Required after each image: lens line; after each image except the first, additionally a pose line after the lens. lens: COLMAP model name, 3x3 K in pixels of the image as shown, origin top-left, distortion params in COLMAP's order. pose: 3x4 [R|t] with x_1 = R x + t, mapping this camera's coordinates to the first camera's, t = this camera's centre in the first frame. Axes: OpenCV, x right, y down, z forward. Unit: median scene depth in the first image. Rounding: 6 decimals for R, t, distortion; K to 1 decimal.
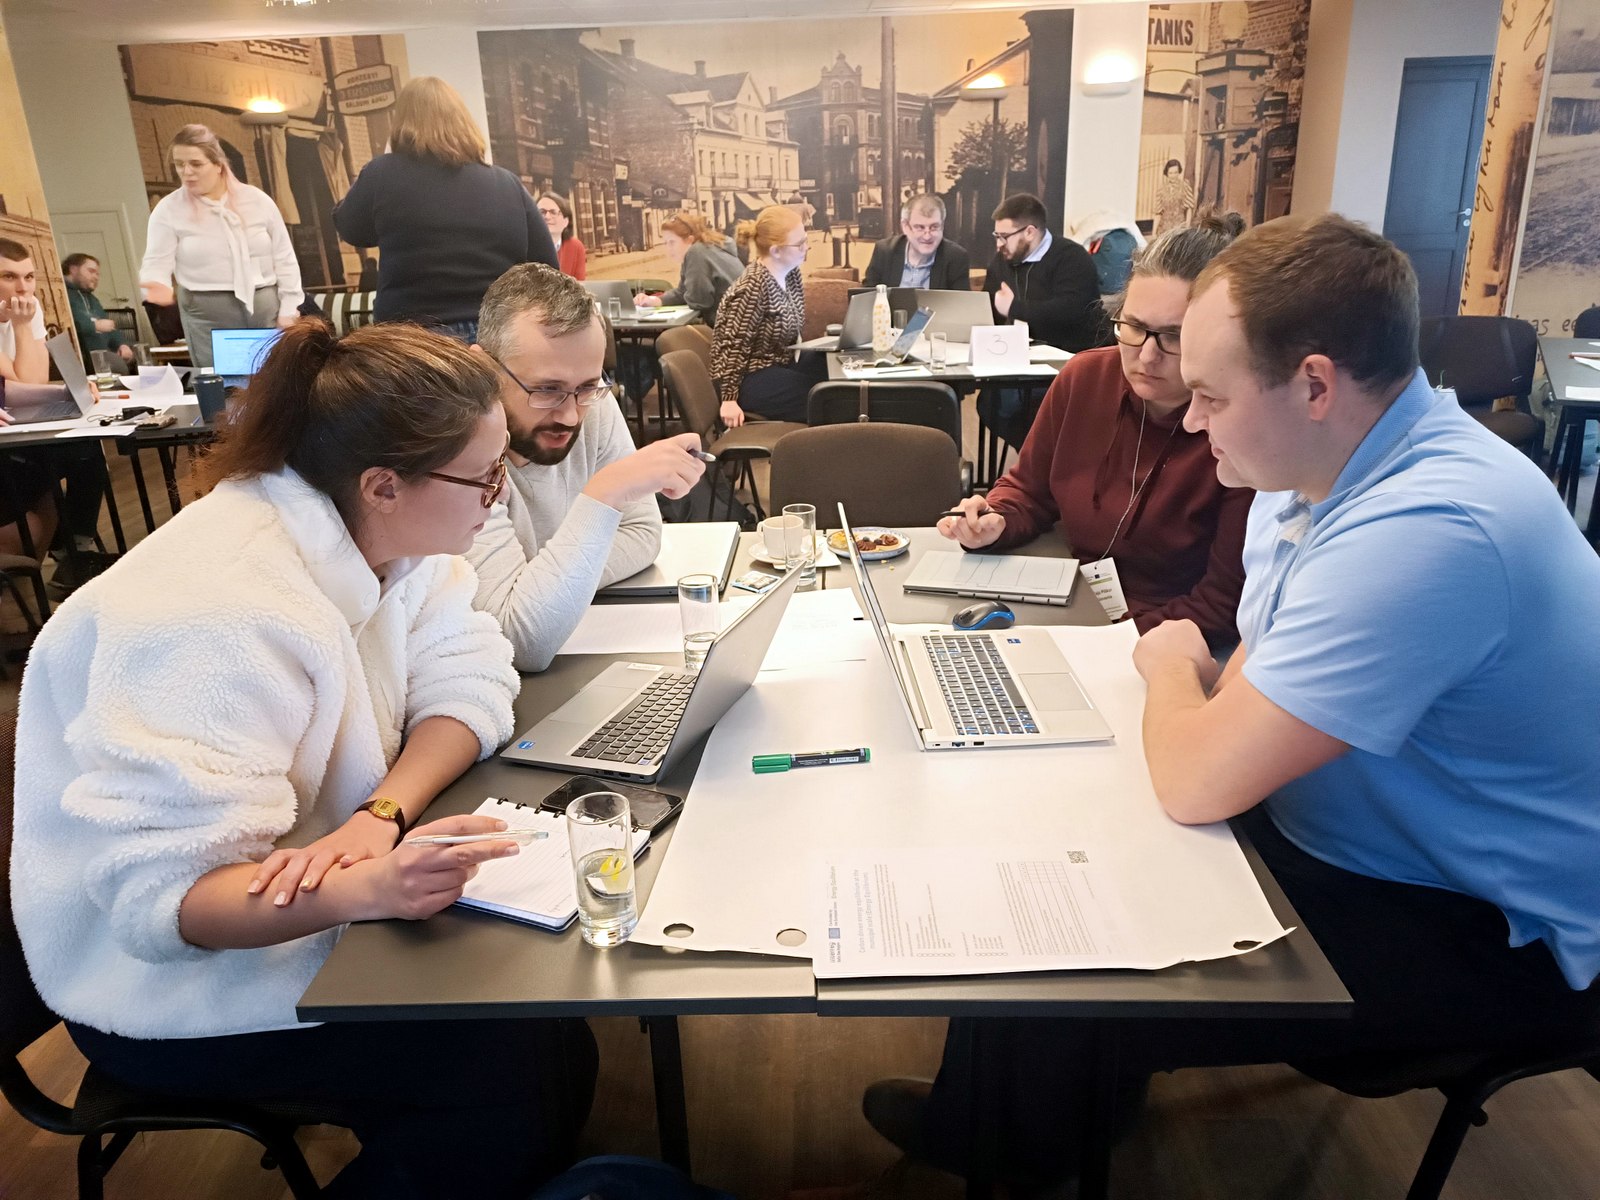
lens RADIAL K [[1172.6, 0, 800.0], [0, 1172.6, 600.0], [0, 0, 1]] dist [0.059835, -0.063414]
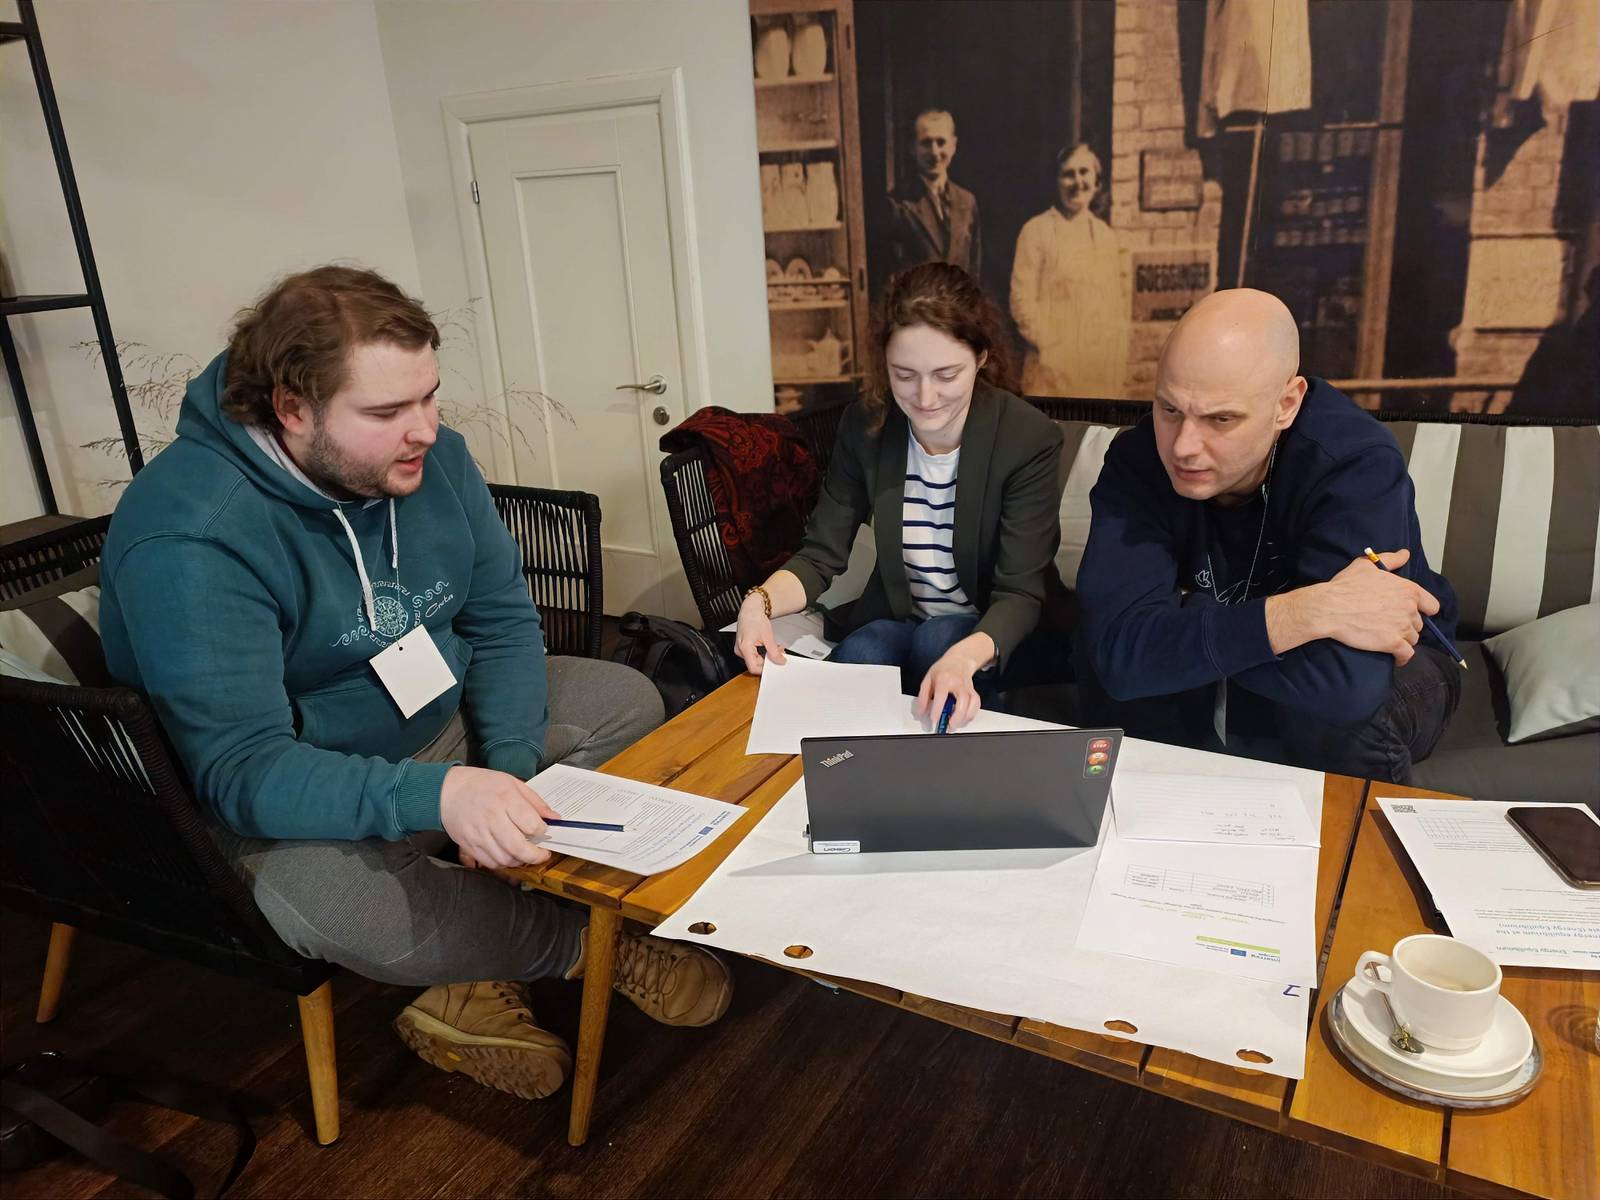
lens RADIAL K [[1159.0, 0, 800.0], [0, 1159.0, 600.0], [0, 0, 1]] dist [0.046474, -0.059959]
pose [[0.869191, 0.145448, -0.472601, -0.397028], [-0.140106, 0.989034, 0.046708, -0.227181], [0.474212, 0.025616, 0.880038, 0.779707]]
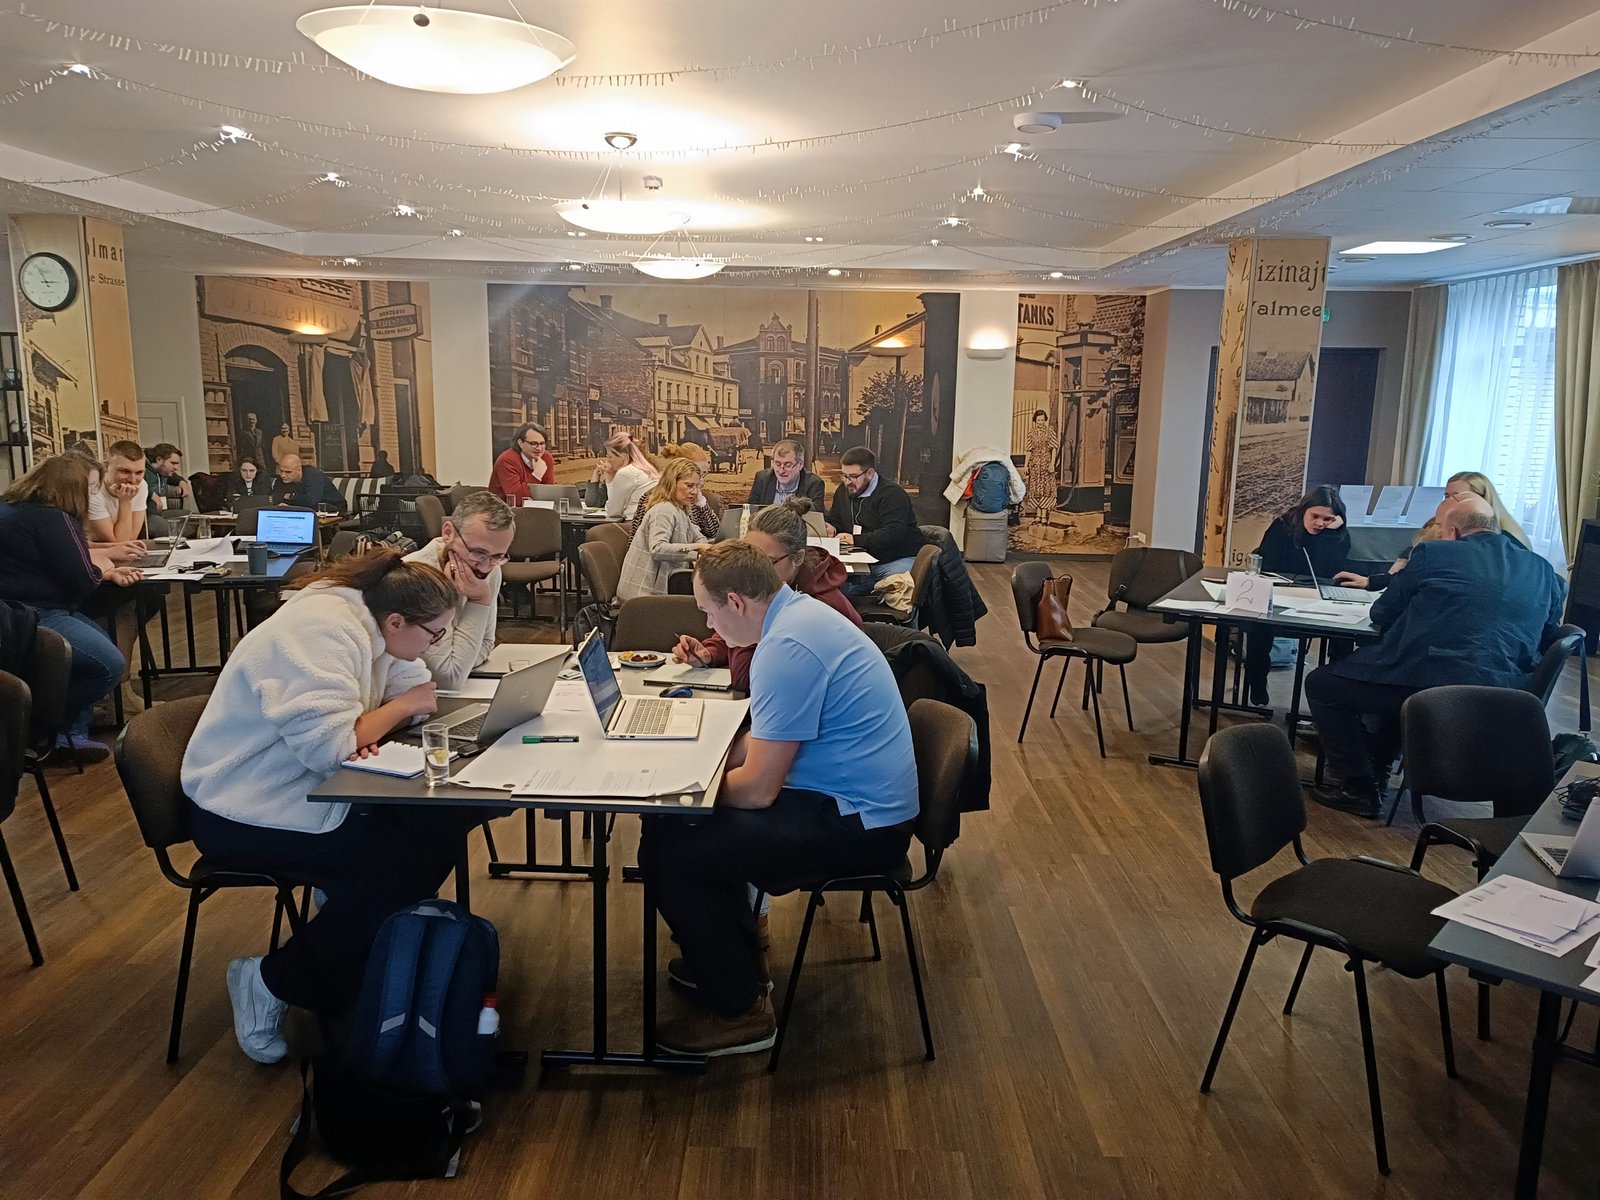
lens RADIAL K [[1159.0, 0, 800.0], [0, 1159.0, 600.0], [0, 0, 1]] dist [0.046474, -0.059959]
pose [[0.998572, 0.052655, 0.009075, 0.063641], [-0.050569, 0.986188, -0.157724, 0.029214], [-0.017255, 0.157039, 0.987442, -0.167745]]
